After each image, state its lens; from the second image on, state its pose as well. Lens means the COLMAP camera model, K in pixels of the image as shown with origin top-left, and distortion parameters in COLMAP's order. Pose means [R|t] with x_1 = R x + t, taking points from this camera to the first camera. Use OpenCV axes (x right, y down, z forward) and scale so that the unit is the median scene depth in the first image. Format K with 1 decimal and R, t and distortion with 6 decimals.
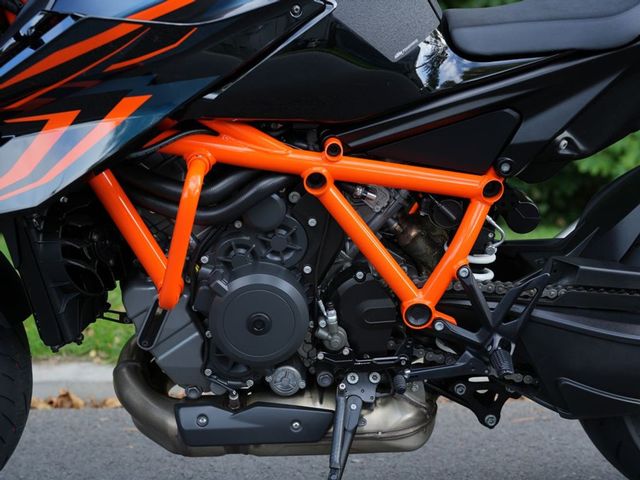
lens RADIAL K [[986.9, 0, 316.0], [0, 986.9, 240.3], [0, 0, 1]] dist [-0.100276, 0.921451]
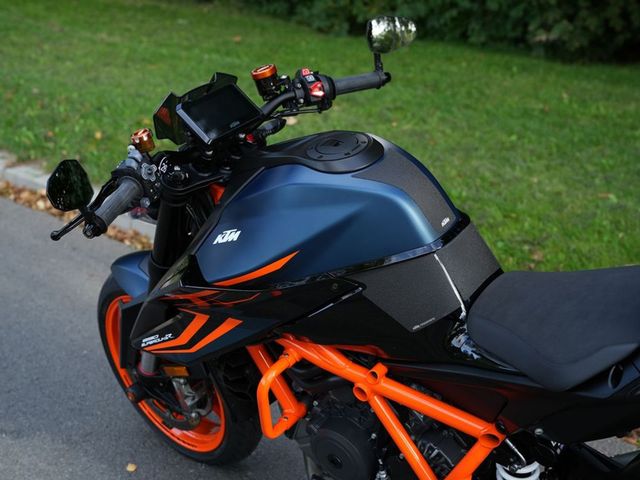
lens RADIAL K [[998.3, 0, 320.0], [0, 998.3, 240.0], [0, 0, 1]] dist [-0.103581, 1.007810]
pose [[0.753542, 0.255221, -0.605836, 0.684292], [-0.082557, 0.951006, 0.297946, -0.618466], [0.652196, -0.174499, 0.737693, -0.005587]]
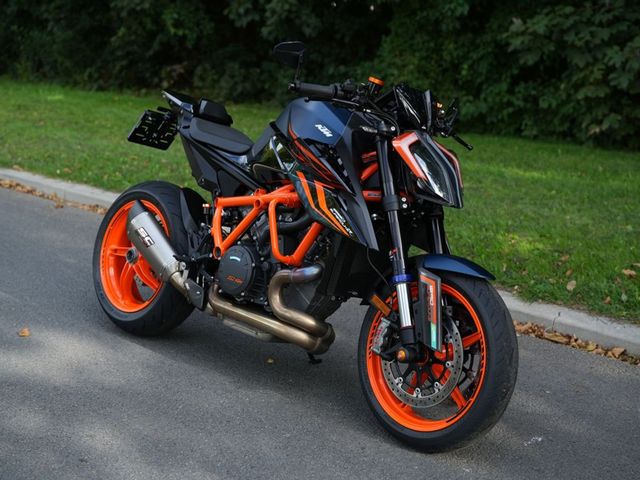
lens RADIAL K [[986.9, 0, 316.0], [0, 986.9, 240.3], [0, 0, 1]] dist [-0.100276, 0.921451]
pose [[0.705069, 0.184577, -0.684697, 1.247454], [-0.078764, 0.979942, 0.183059, -0.457448], [0.704751, -0.075140, 0.705464, -0.697775]]
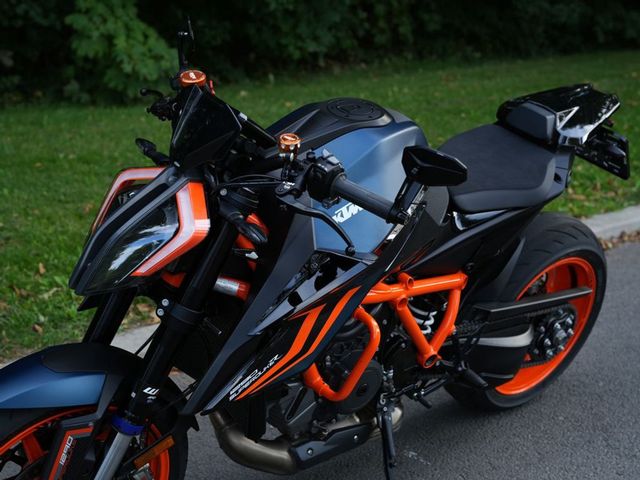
lens RADIAL K [[998.3, 0, 320.0], [0, 998.3, 240.0], [0, 0, 1]] dist [-0.103581, 1.007810]
pose [[0.786759, -0.162484, 0.595491, -1.006030], [0.035519, 0.975051, 0.219122, -0.495095], [-0.616238, -0.151245, 0.772901, -0.166479]]
